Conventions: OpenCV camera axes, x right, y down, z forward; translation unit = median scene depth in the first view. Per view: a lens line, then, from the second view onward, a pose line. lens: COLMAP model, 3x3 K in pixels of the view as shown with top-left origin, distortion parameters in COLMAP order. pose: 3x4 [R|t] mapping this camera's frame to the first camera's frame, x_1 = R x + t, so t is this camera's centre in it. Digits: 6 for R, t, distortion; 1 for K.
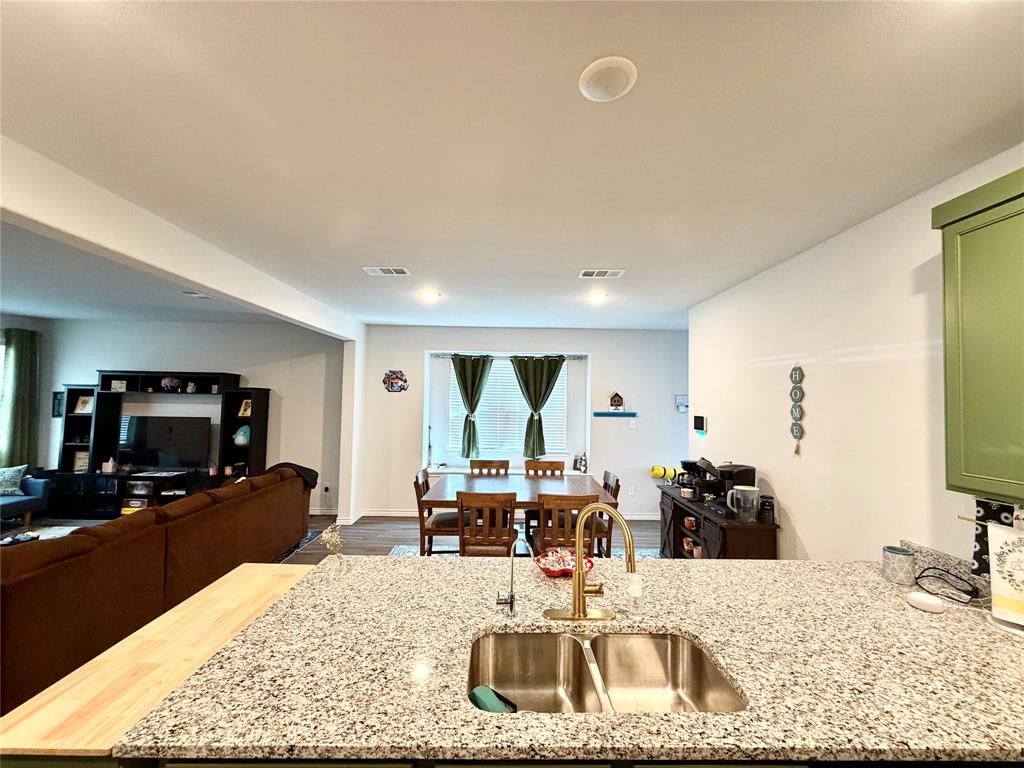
lens RADIAL K [[405.9, 0, 505.6], [0, 405.9, 383.6], [0, 0, 1]] dist [0.001982, 0.000550]
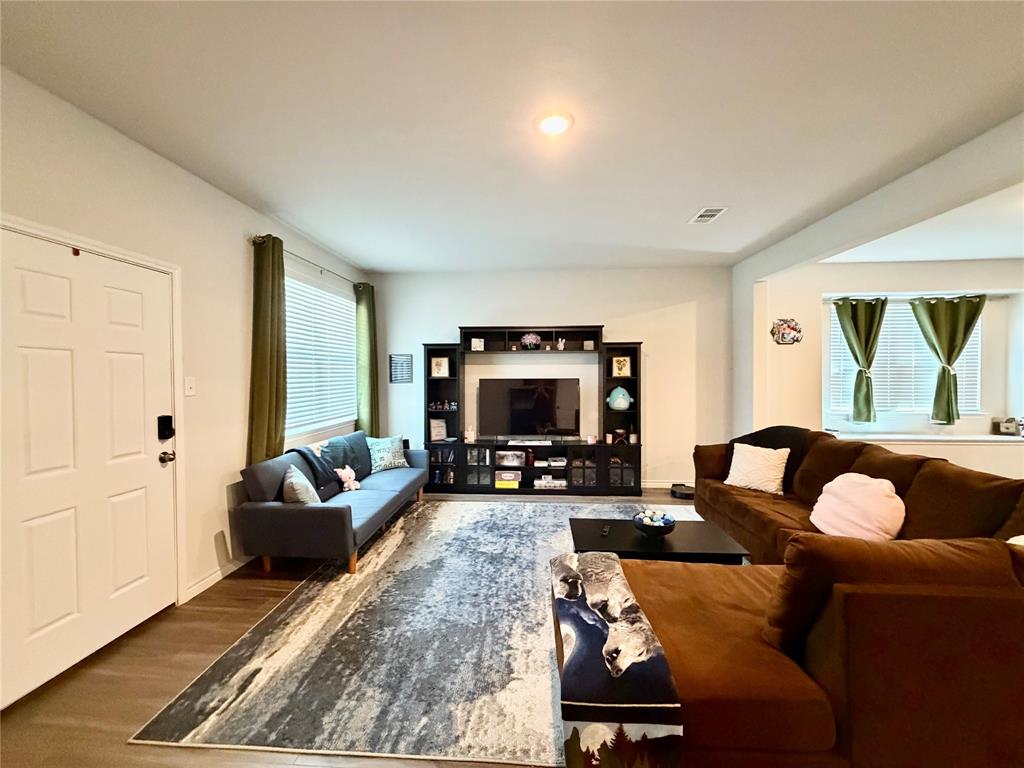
lens RADIAL K [[405.9, 0, 505.6], [0, 405.9, 383.6], [0, 0, 1]] dist [0.001982, 0.000550]
pose [[0.997023, -0.019952, -0.074483, -0.789811], [0.024376, 0.997962, 0.058964, 0.037644], [0.073155, -0.060604, 0.995477, 0.118362]]
